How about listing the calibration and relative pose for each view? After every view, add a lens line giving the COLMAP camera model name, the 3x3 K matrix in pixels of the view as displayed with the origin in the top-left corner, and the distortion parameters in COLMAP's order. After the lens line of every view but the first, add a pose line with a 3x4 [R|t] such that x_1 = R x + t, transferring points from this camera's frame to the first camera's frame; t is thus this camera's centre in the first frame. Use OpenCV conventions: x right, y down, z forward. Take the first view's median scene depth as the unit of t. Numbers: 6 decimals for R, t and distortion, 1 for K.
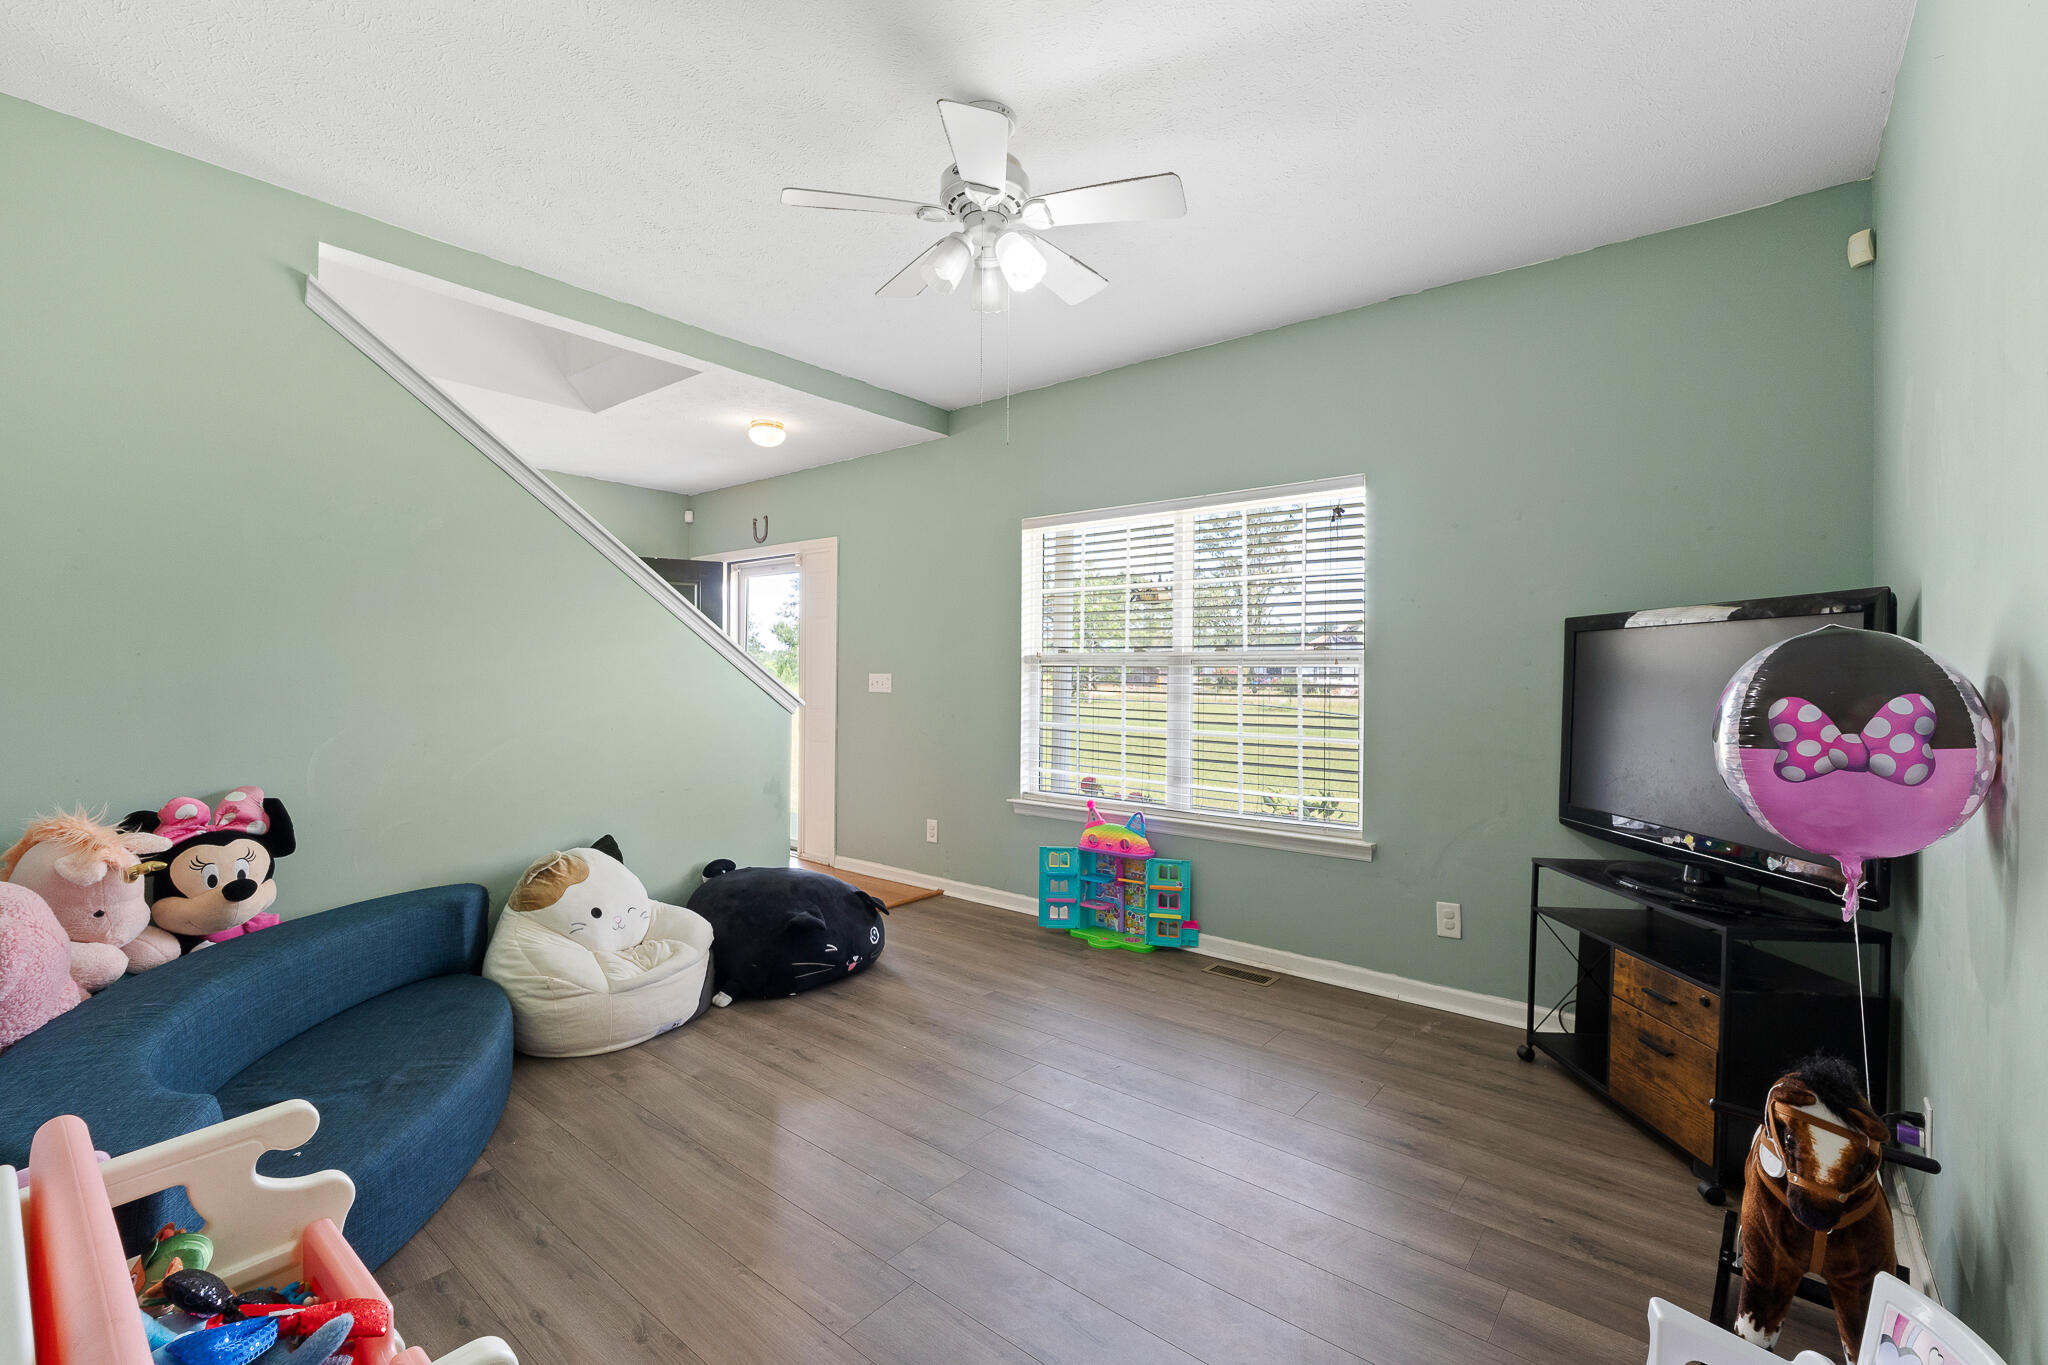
lens RADIAL K [[880.2, 0, 1017.2], [0, 880.2, 691.7], [0, 0, 1]] dist [0.003690, 0.000094]
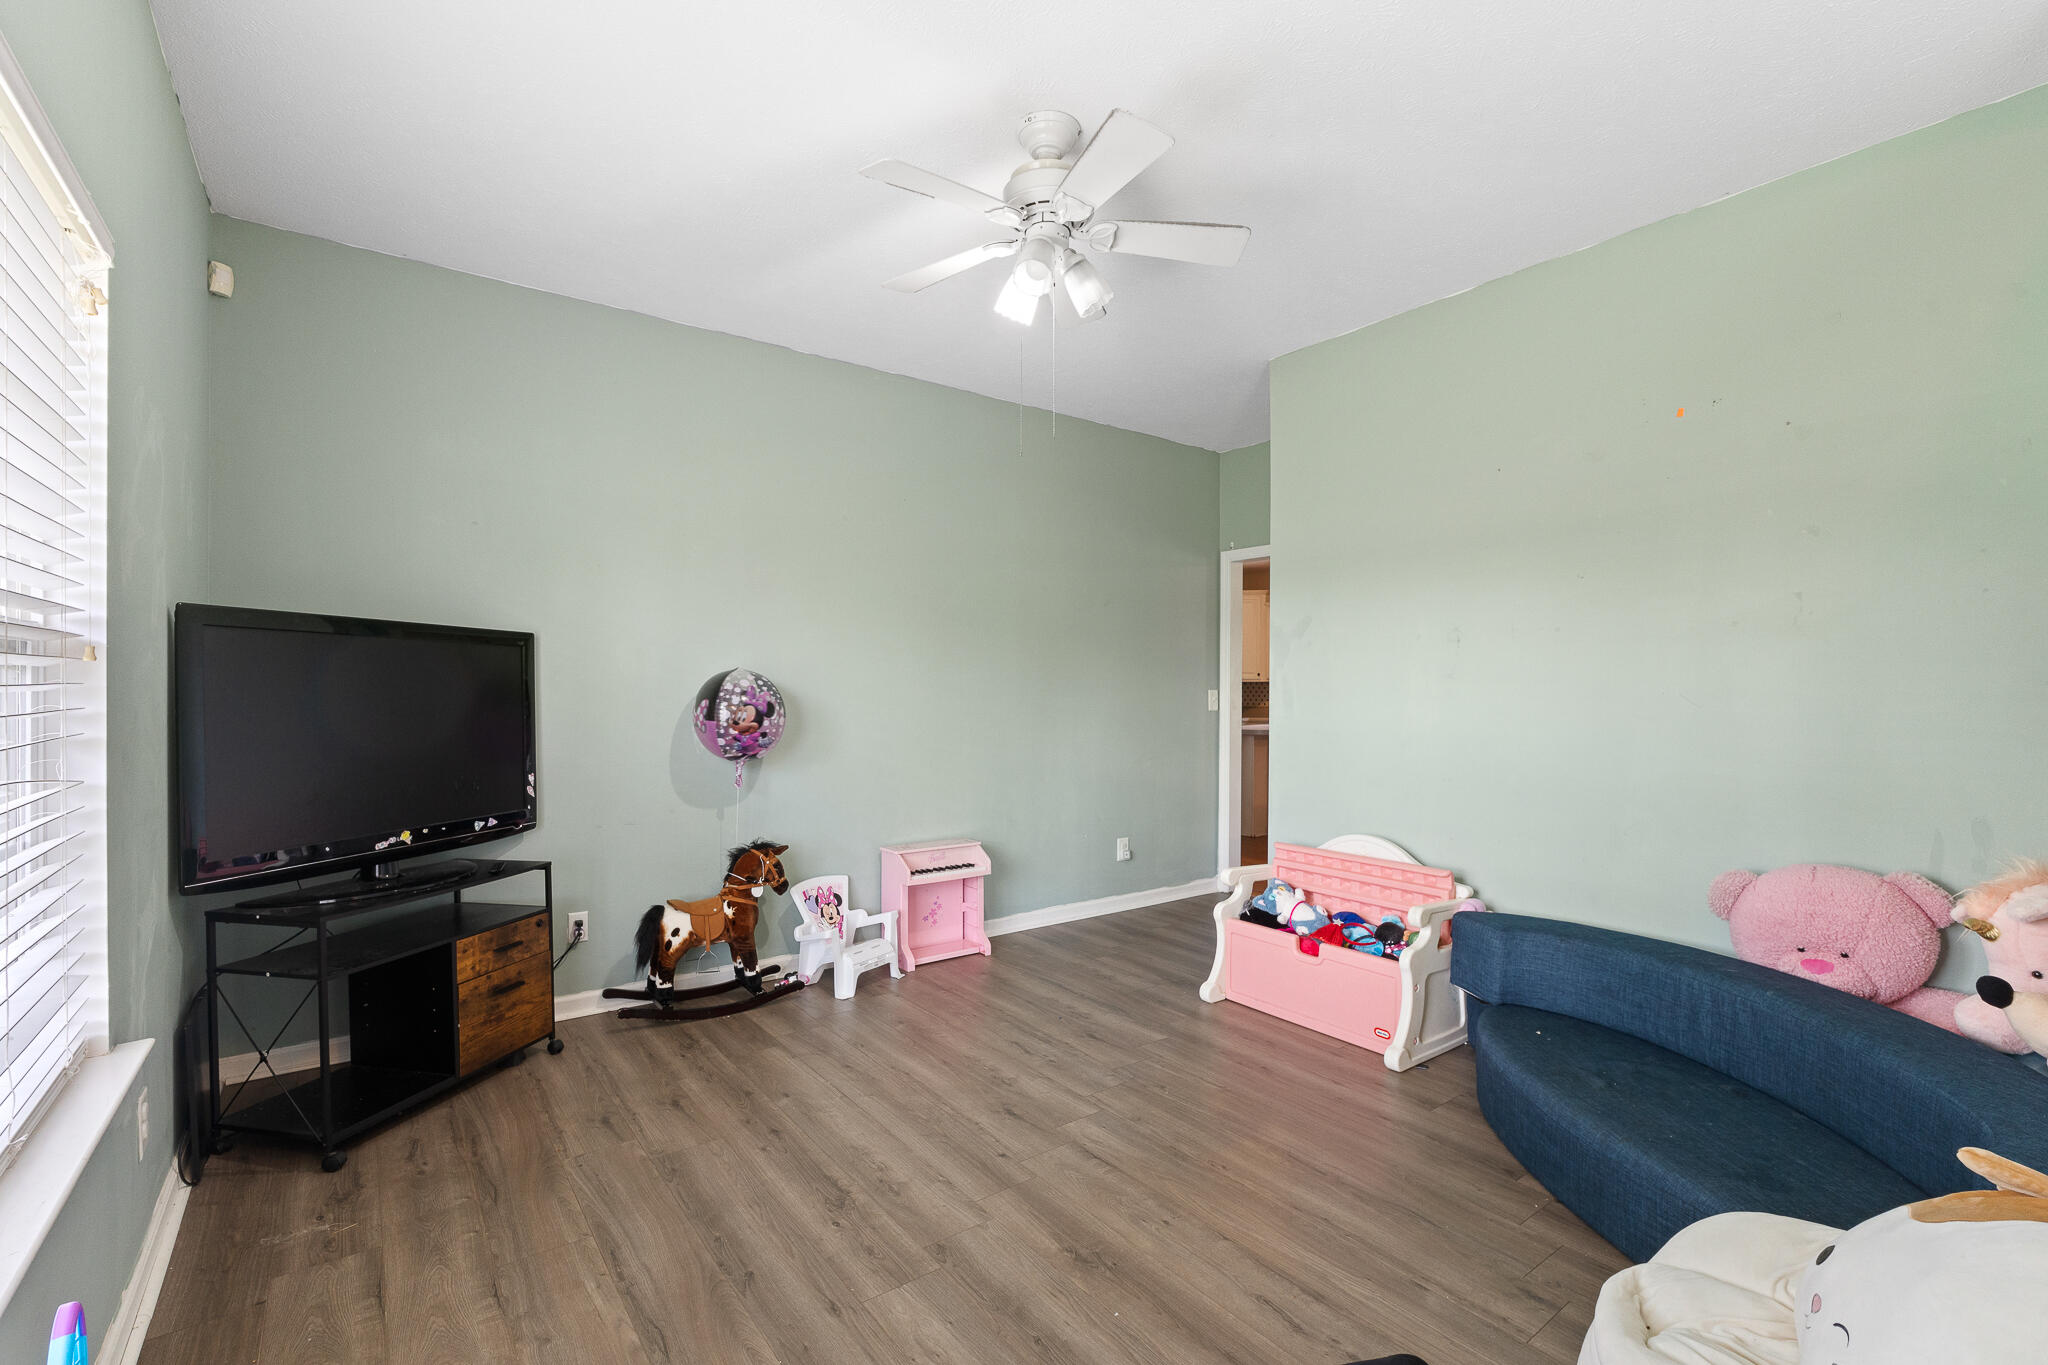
lens RADIAL K [[880.2, 0, 1021.2], [0, 880.2, 686.2], [0, 0, 1]] dist [0.003690, 0.000094]
pose [[-0.973200, -0.009200, 0.229775, -0.235759], [-0.007494, 0.999937, 0.008298, -0.033408], [-0.229837, 0.006354, -0.973209, 1.892134]]
